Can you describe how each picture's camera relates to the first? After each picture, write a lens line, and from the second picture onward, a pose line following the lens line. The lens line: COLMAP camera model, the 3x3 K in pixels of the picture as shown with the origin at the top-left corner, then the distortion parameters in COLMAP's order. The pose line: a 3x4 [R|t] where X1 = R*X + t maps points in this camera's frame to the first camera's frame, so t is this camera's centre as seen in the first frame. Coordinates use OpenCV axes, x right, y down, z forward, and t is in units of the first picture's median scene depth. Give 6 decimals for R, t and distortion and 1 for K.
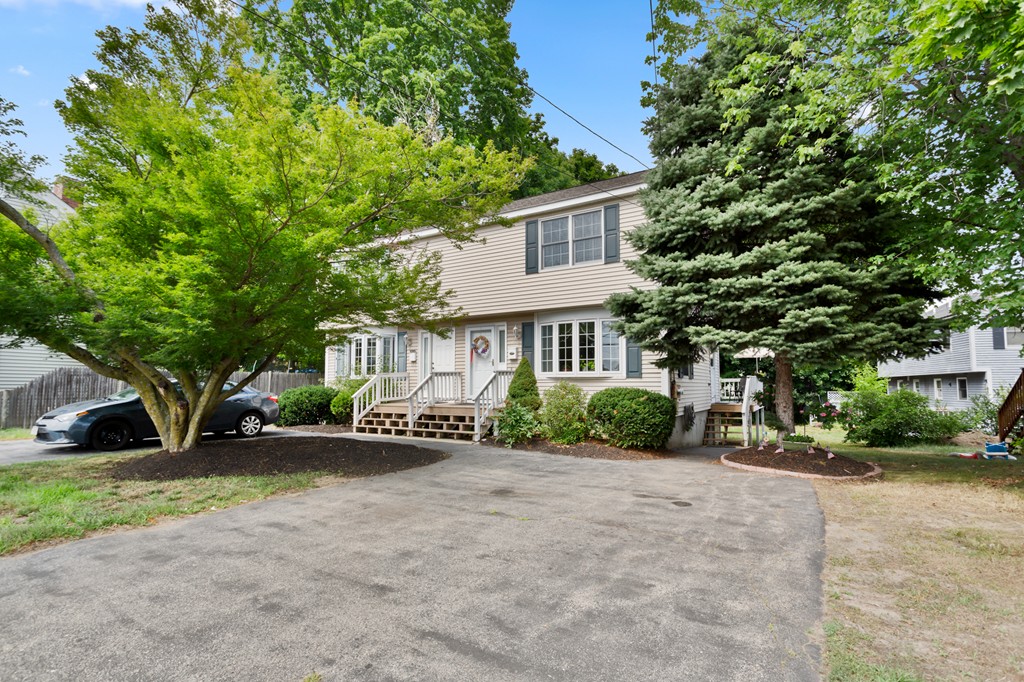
lens RADIAL K [[608.7, 0, 512.3], [0, 608.7, 345.7], [0, 0, 1]] dist [-0.016156, 0.003345]
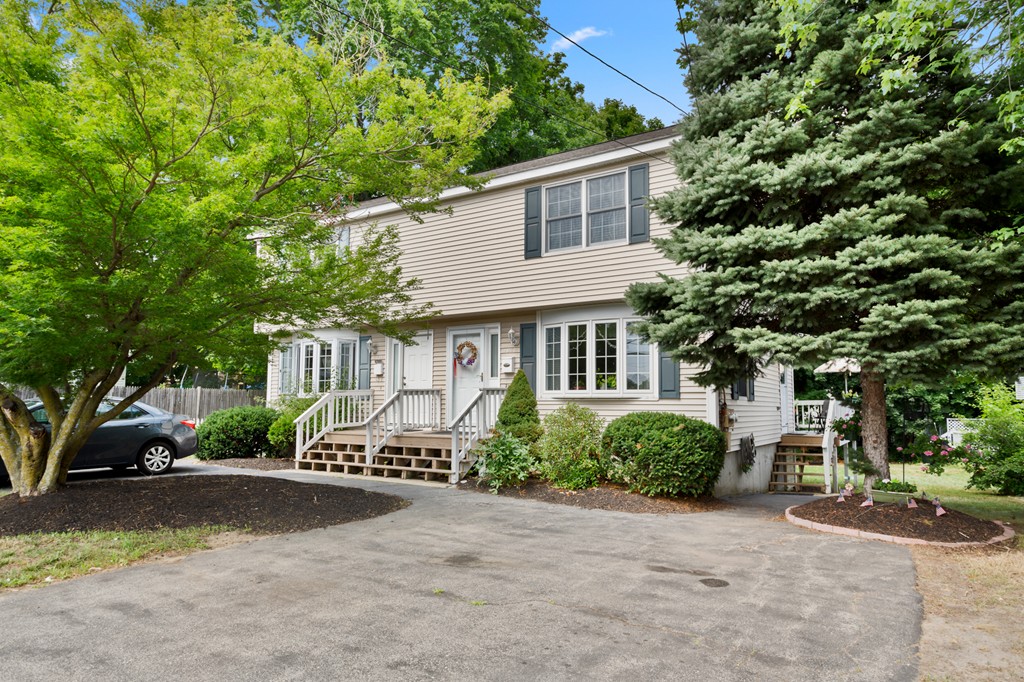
lens RADIAL K [[768.6, 0, 510.7], [0, 768.6, 337.9], [0, 0, 1]] dist [-0.008496, -0.008459]
pose [[0.998969, 0.002900, -0.045307, 0.069107], [-0.003945, 0.999728, -0.023003, 0.001540], [0.045228, 0.023158, 0.998708, 0.086873]]
